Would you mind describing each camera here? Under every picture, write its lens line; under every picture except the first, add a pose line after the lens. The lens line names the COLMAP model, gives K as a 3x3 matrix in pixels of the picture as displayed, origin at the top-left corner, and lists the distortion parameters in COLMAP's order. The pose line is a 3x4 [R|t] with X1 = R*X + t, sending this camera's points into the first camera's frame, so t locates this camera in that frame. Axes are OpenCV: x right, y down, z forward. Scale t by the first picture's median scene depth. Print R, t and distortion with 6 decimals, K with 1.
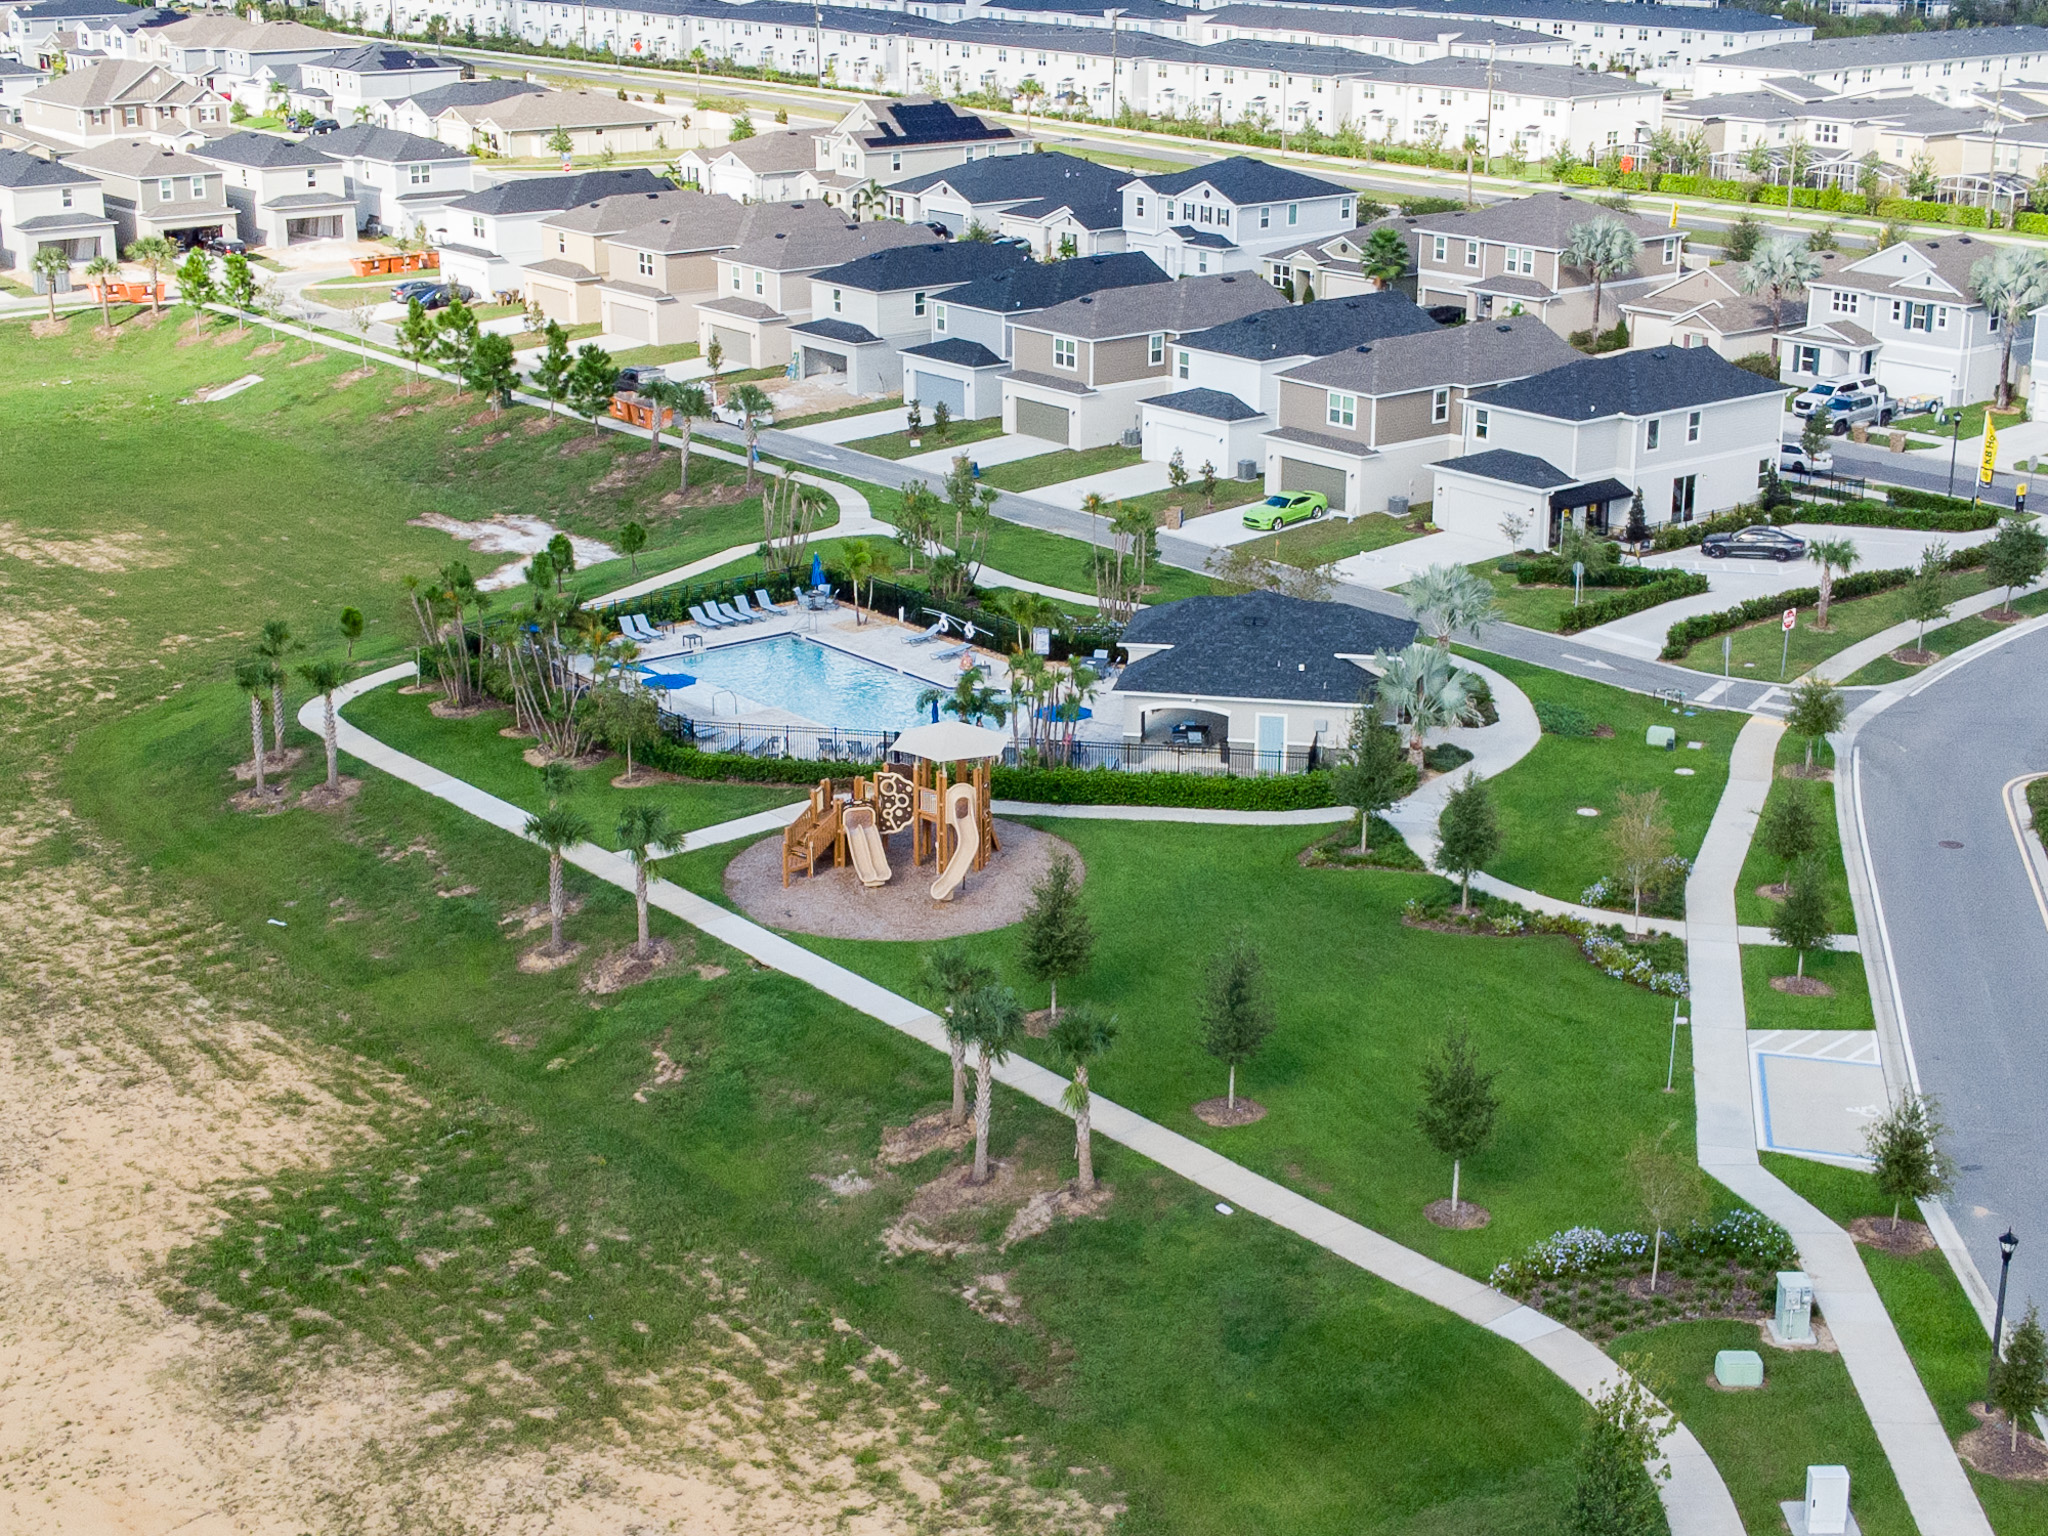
lens RADIAL K [[3006.4, 0, 1024.0], [0, 3006.4, 768.0], [0, 0, 1]] dist [0.022320, 0.011682]
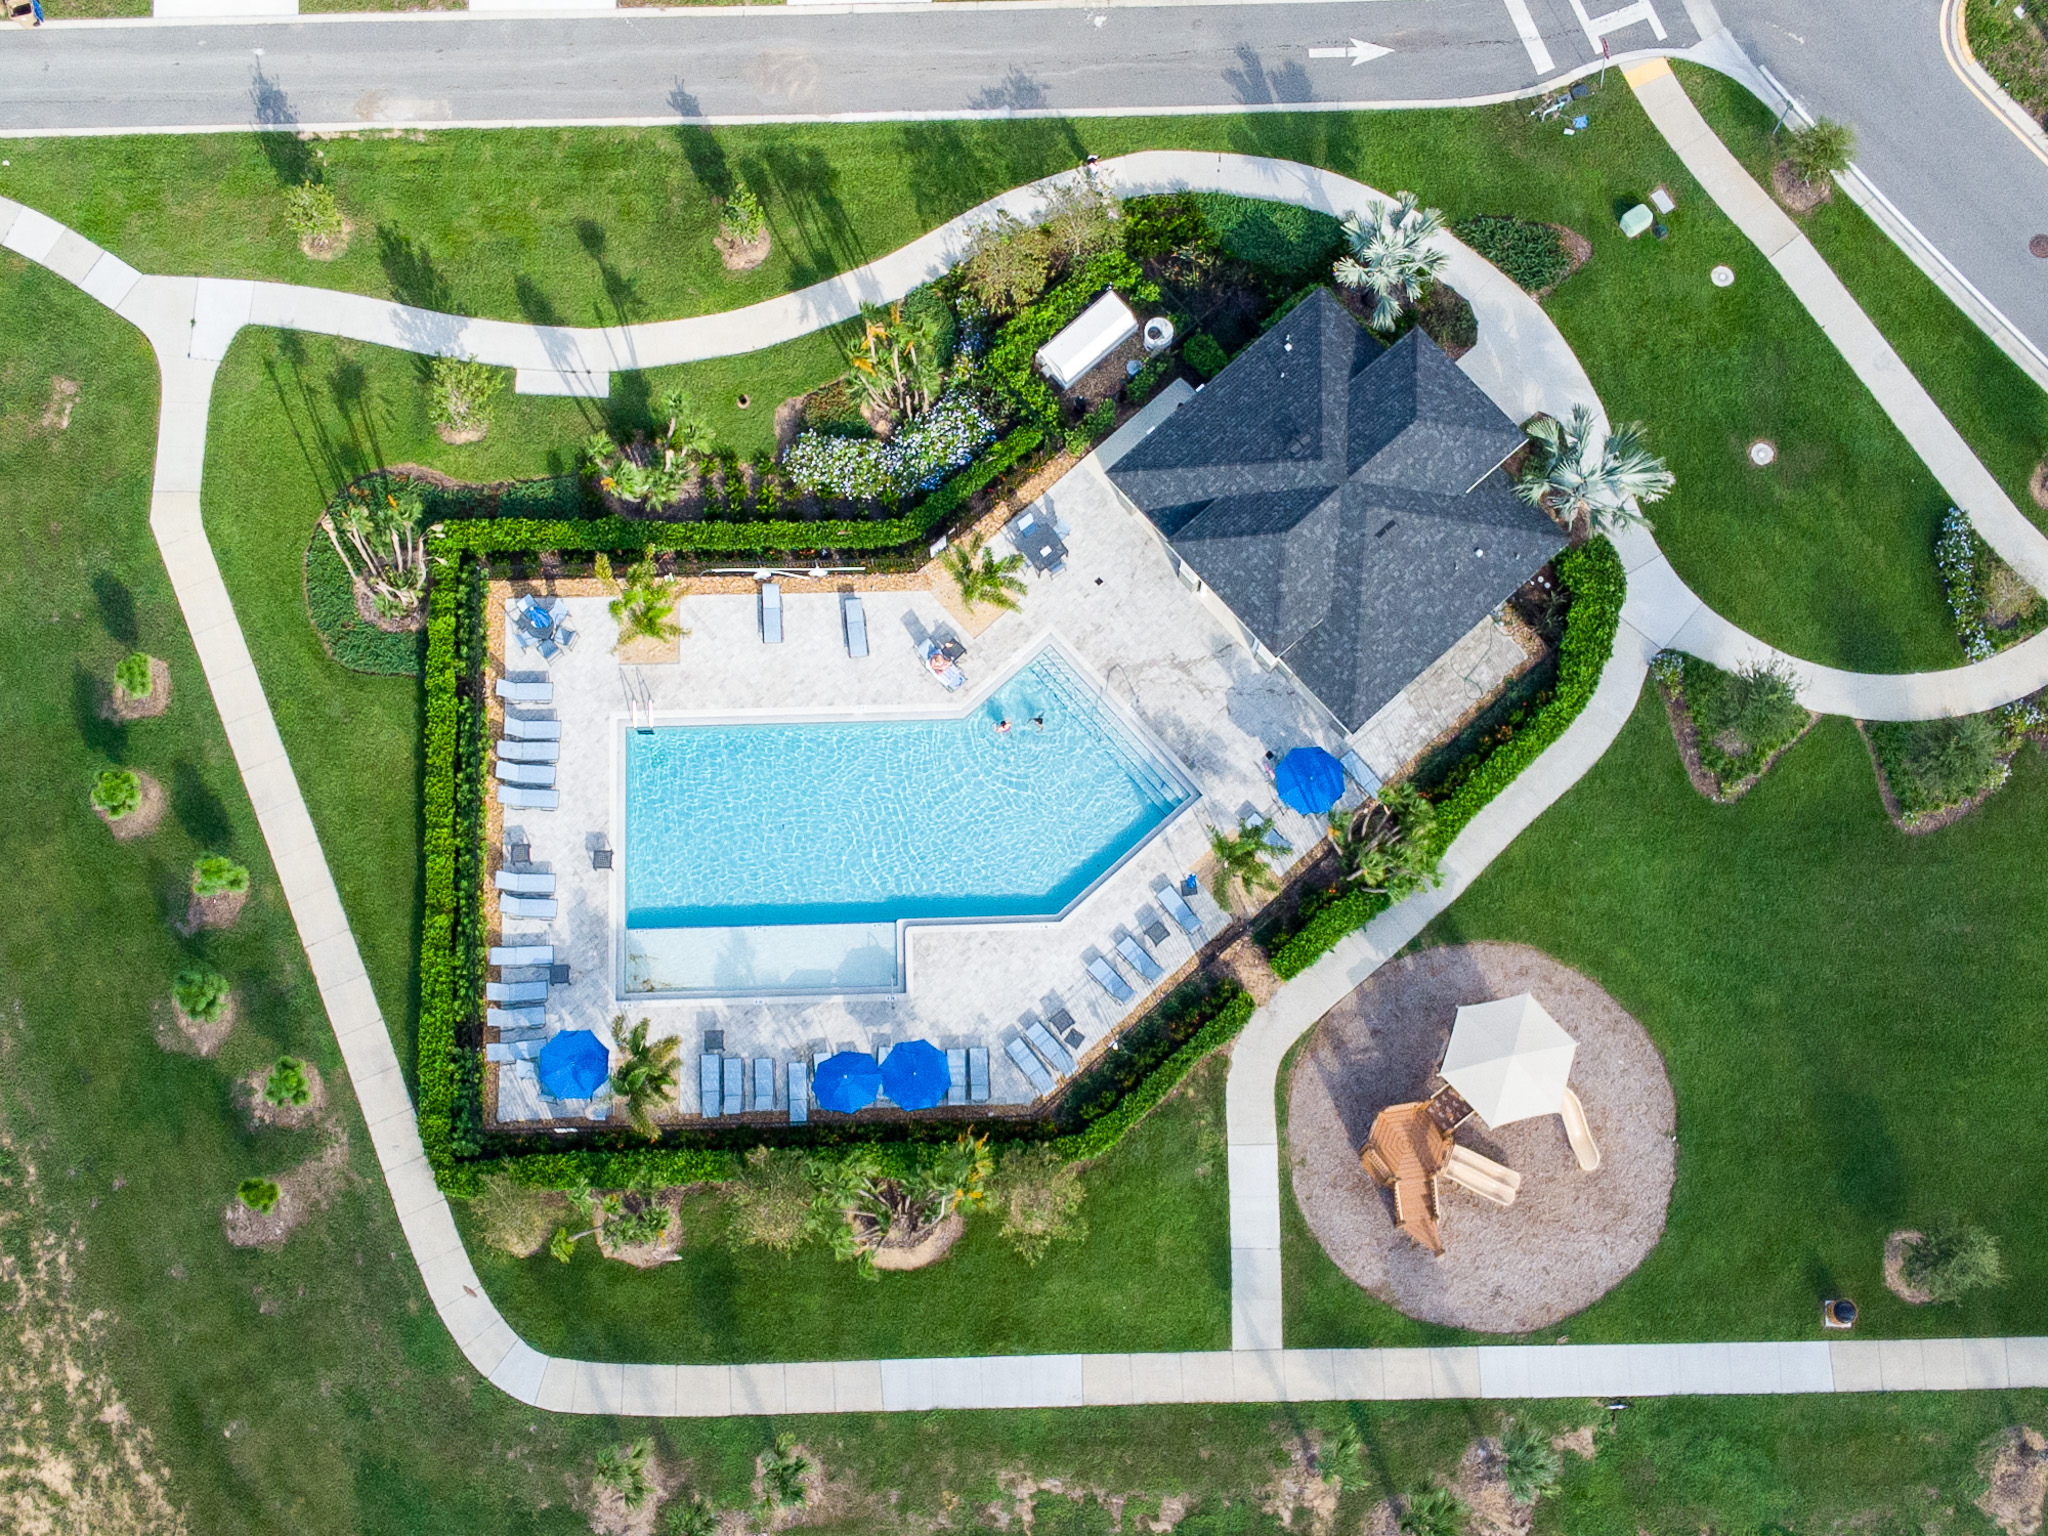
lens RADIAL K [[1519.5, 0, 1024.0], [0, 1519.5, 768.0], [0, 0, 1]] dist [0.047862, -0.000264]
pose [[0.599233, -0.793857, 0.103491, -0.050853], [0.245312, 0.305129, 0.920173, -0.302412], [-0.762064, -0.526011, 0.377586, 0.620519]]
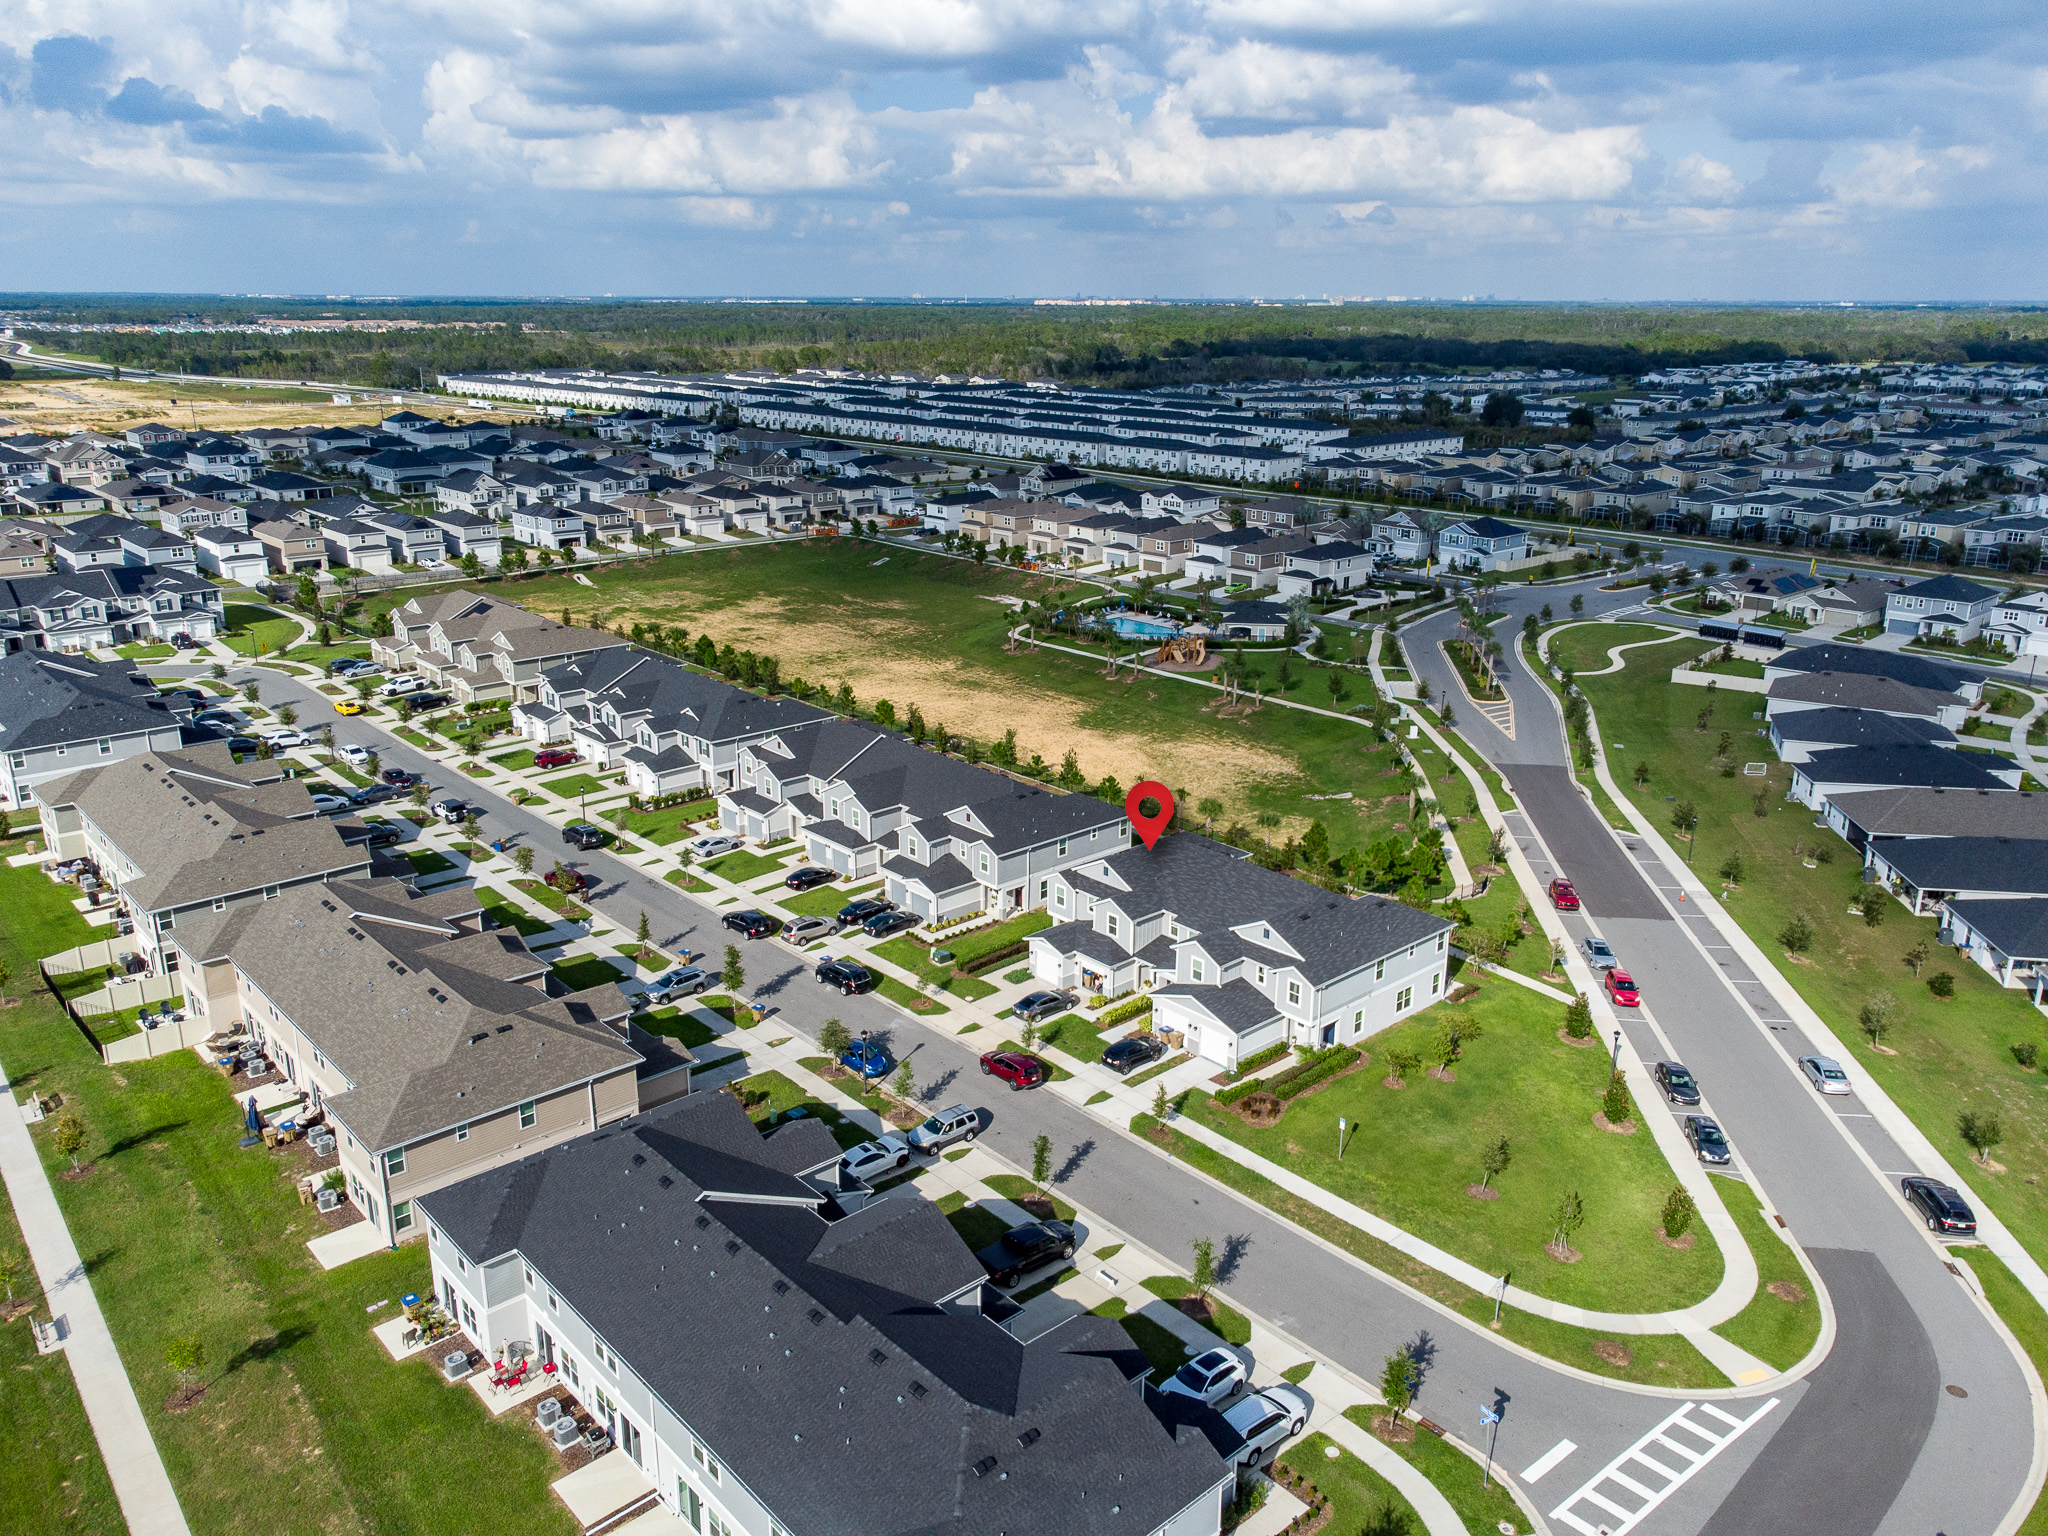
lens RADIAL K [[1519.5, 0, 1024.0], [0, 1519.5, 768.0], [0, 0, 1]] dist [0.047862, -0.000264]
pose [[0.997983, -0.016481, 0.061298, -0.256002], [0.016910, 0.999836, -0.006500, 0.124771], [-0.061180, 0.007523, 0.998098, -0.723437]]
